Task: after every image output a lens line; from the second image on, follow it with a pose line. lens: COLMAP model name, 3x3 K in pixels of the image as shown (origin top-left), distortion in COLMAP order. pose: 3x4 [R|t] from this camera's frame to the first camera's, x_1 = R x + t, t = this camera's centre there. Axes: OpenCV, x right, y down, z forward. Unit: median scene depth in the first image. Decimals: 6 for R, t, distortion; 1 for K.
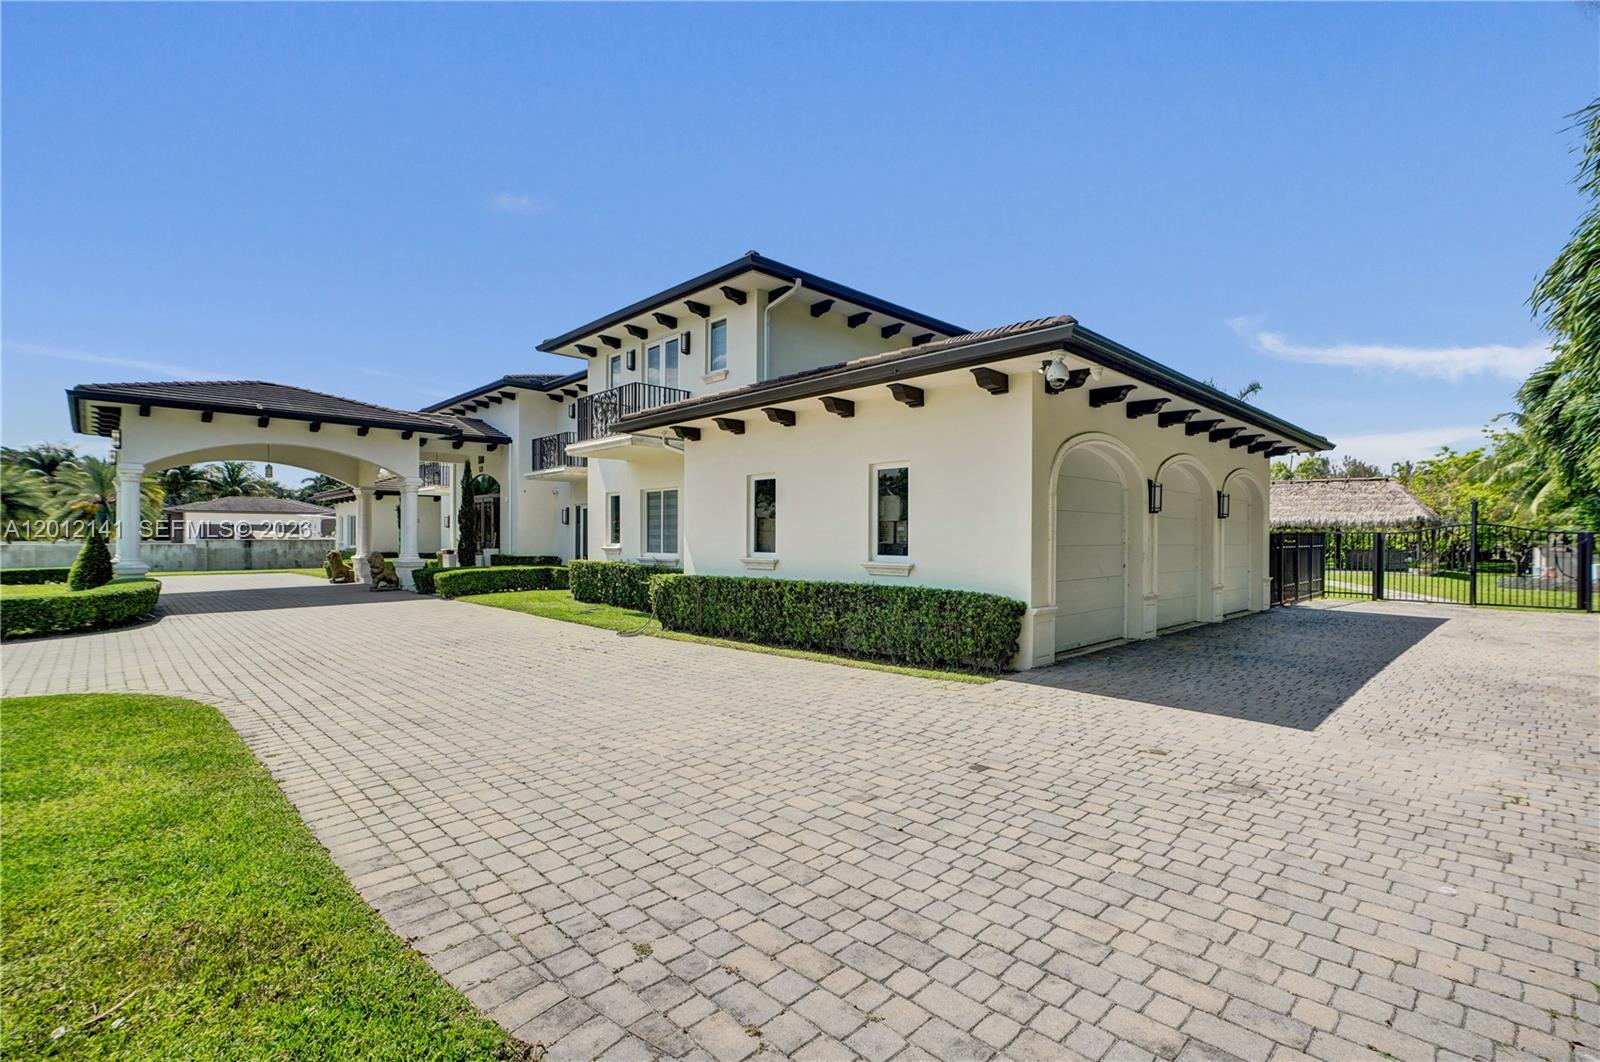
lens RADIAL K [[701.7, 0, 804.2], [0, 701.7, 538.3], [0, 0, 1]] dist [-0.010850, 0.001313]
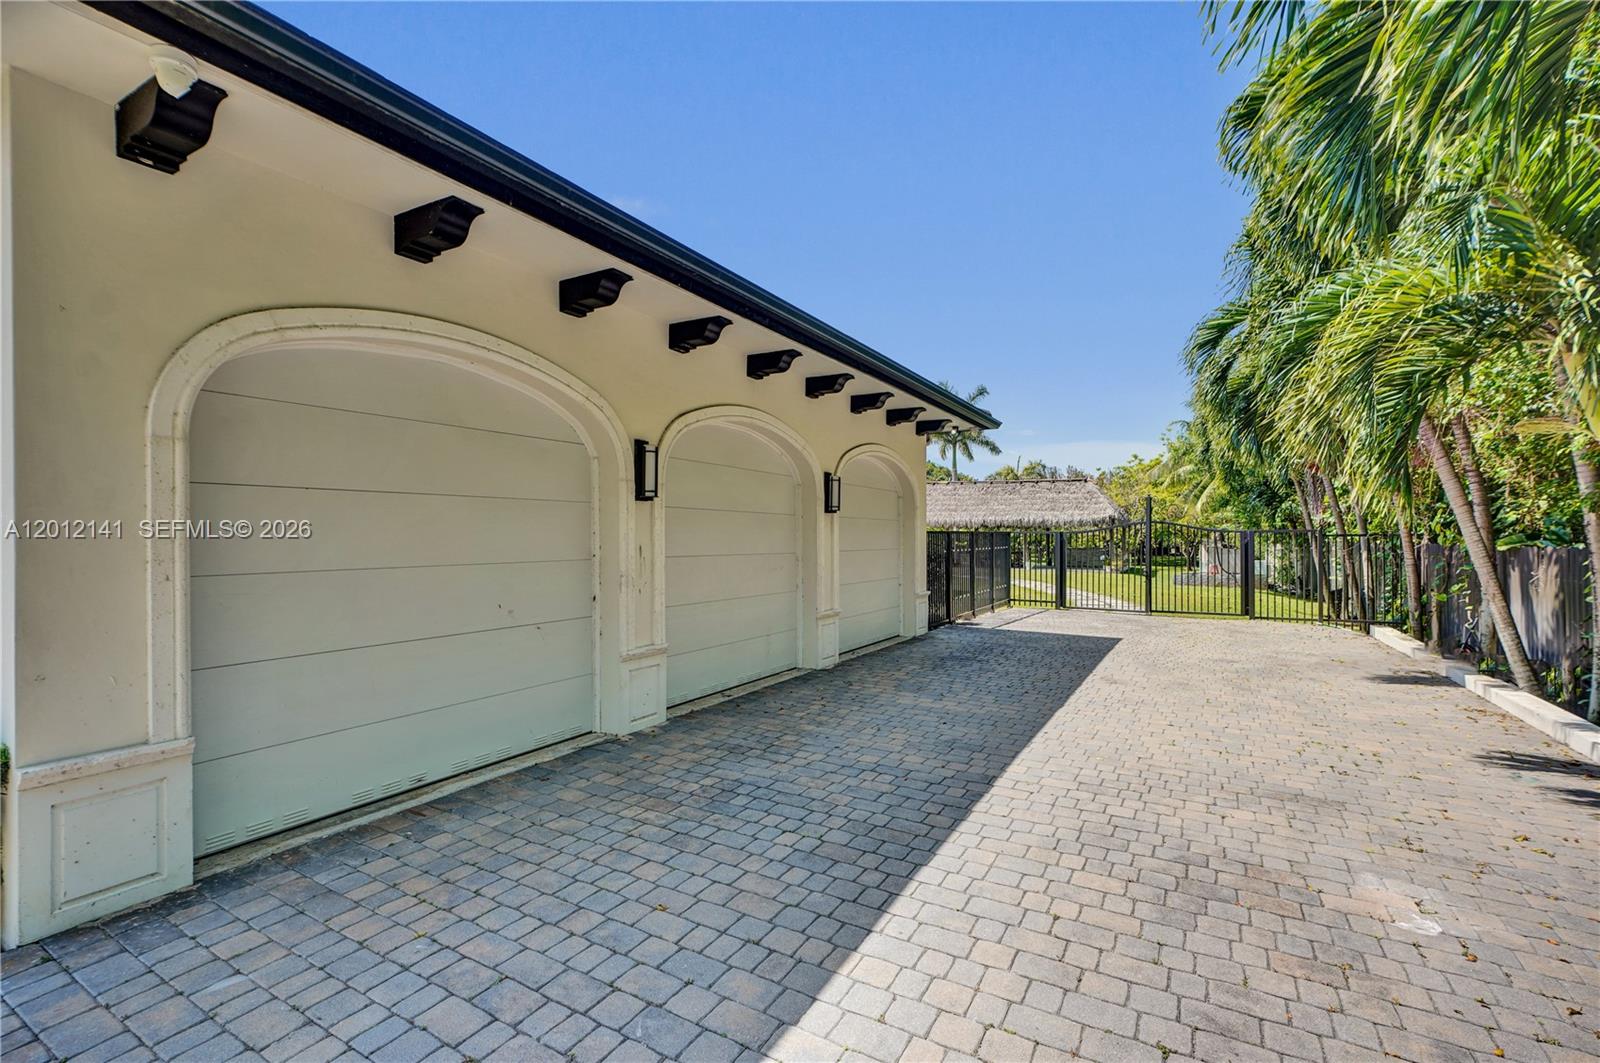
lens RADIAL K [[701.7, 0, 801.2], [0, 701.7, 535.4], [0, 0, 1]] dist [-0.010850, 0.001313]
pose [[0.957235, -0.009568, 0.289154, 0.240119], [0.011880, 0.999910, -0.006243, -0.002163], [-0.289068, 0.009411, 0.957262, 0.232207]]
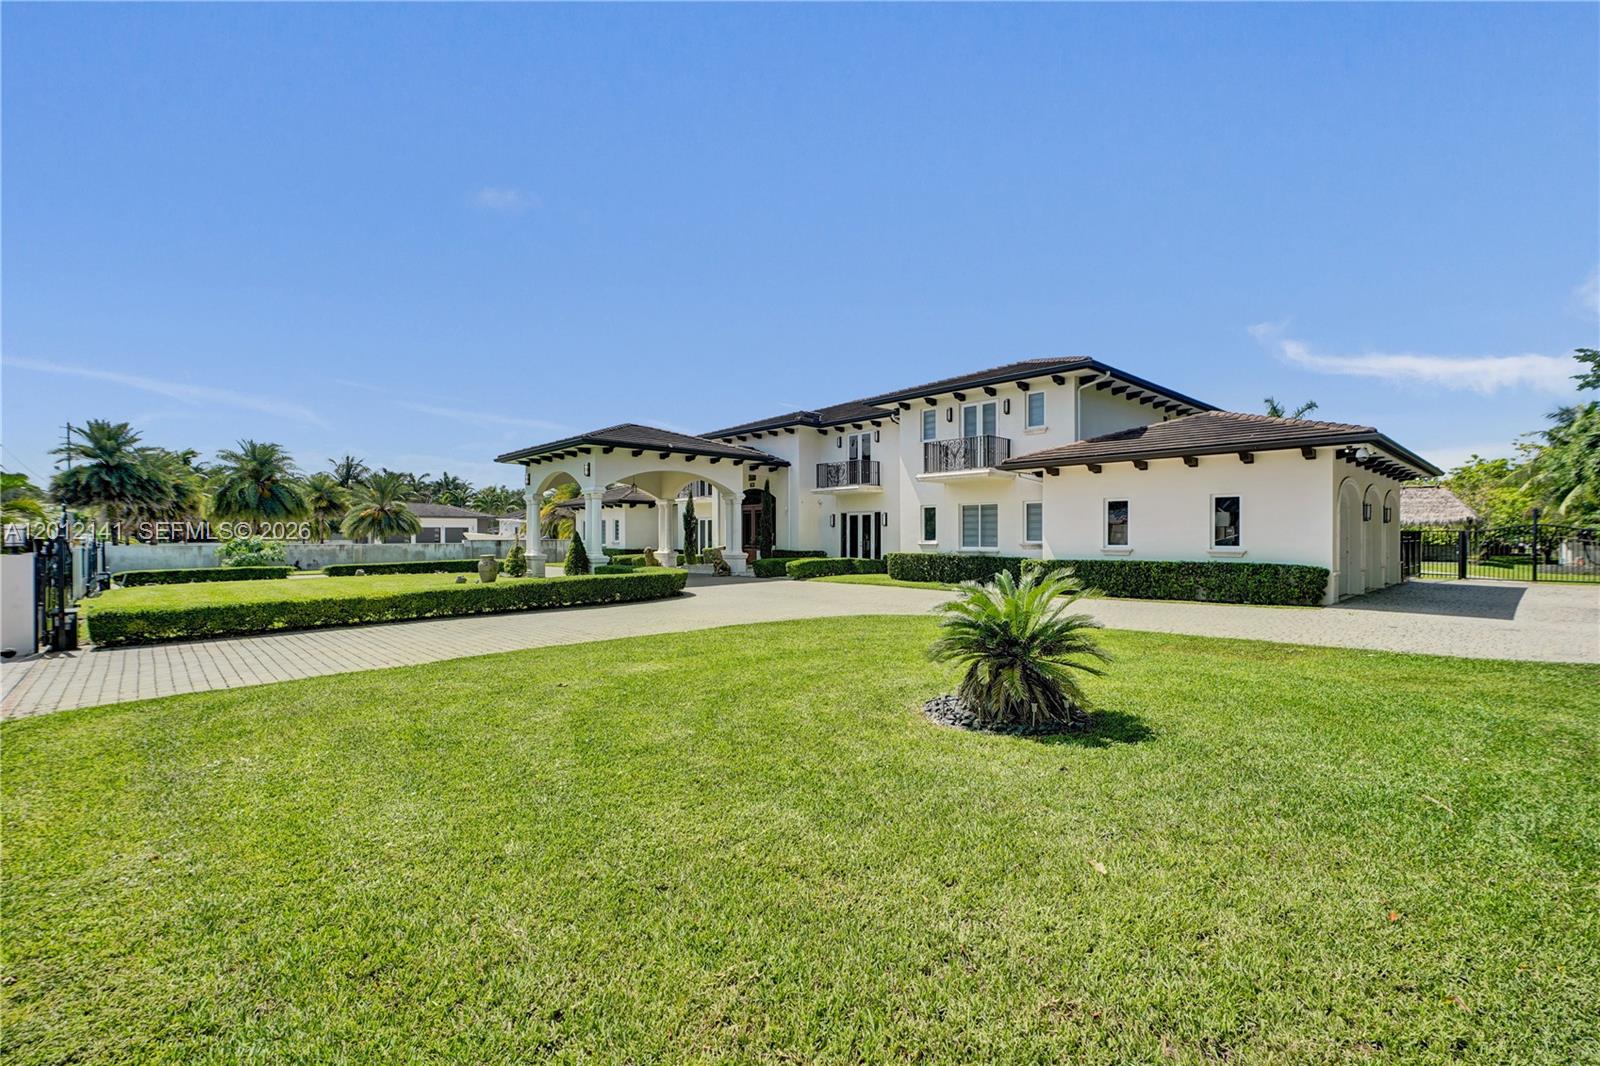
lens RADIAL K [[701.7, 0, 791.6], [0, 701.7, 527.3], [0, 0, 1]] dist [-0.010850, 0.001313]
pose [[0.999893, -0.003263, -0.014250, -0.482400], [0.003061, 0.999895, -0.014175, -0.000423], [0.014294, 0.014129, 0.999798, -0.399192]]
